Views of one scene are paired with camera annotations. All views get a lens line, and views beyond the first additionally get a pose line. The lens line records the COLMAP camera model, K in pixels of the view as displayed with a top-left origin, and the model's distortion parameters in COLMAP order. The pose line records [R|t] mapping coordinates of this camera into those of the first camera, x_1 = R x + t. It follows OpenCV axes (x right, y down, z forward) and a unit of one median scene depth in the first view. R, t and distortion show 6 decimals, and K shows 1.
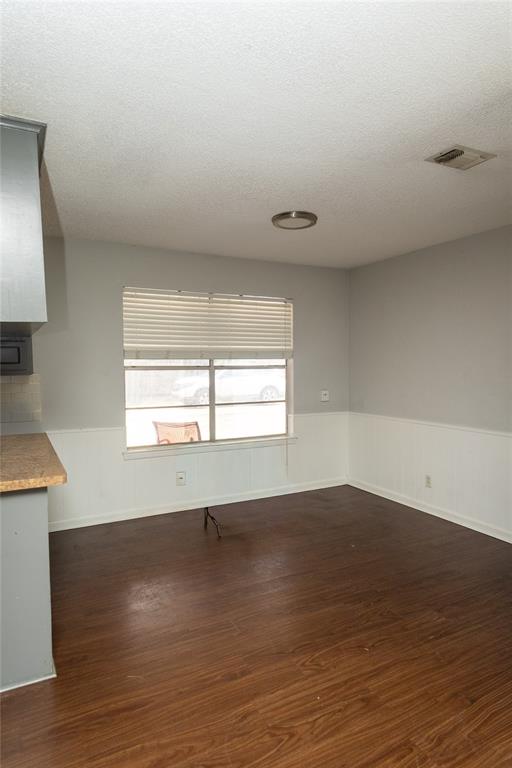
lens RADIAL K [[461.4, 0, 255.2], [0, 461.4, 393.1], [0, 0, 1]] dist [-0.002185, -0.001874]
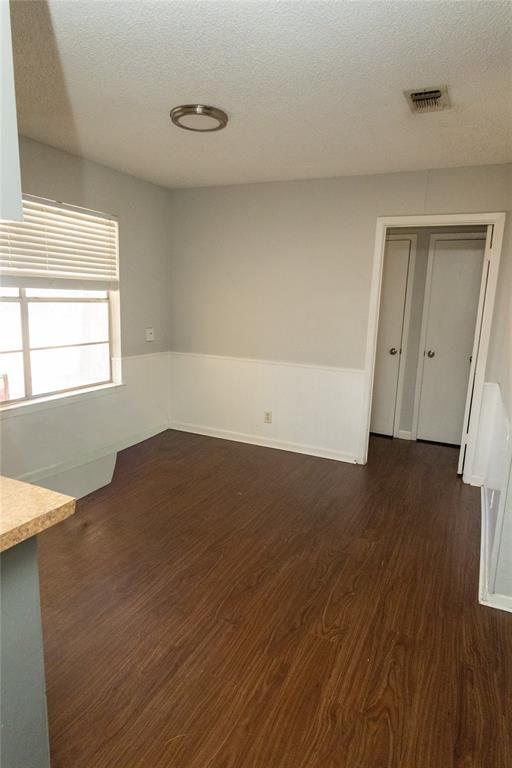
lens RADIAL K [[461.4, 0, 255.2], [0, 461.4, 393.1], [0, 0, 1]] dist [-0.002185, -0.001874]
pose [[0.811218, -0.086710, 0.578279, -0.234837], [0.002325, 0.989415, 0.145096, -0.013294], [-0.584739, -0.116360, 0.802833, 0.178236]]
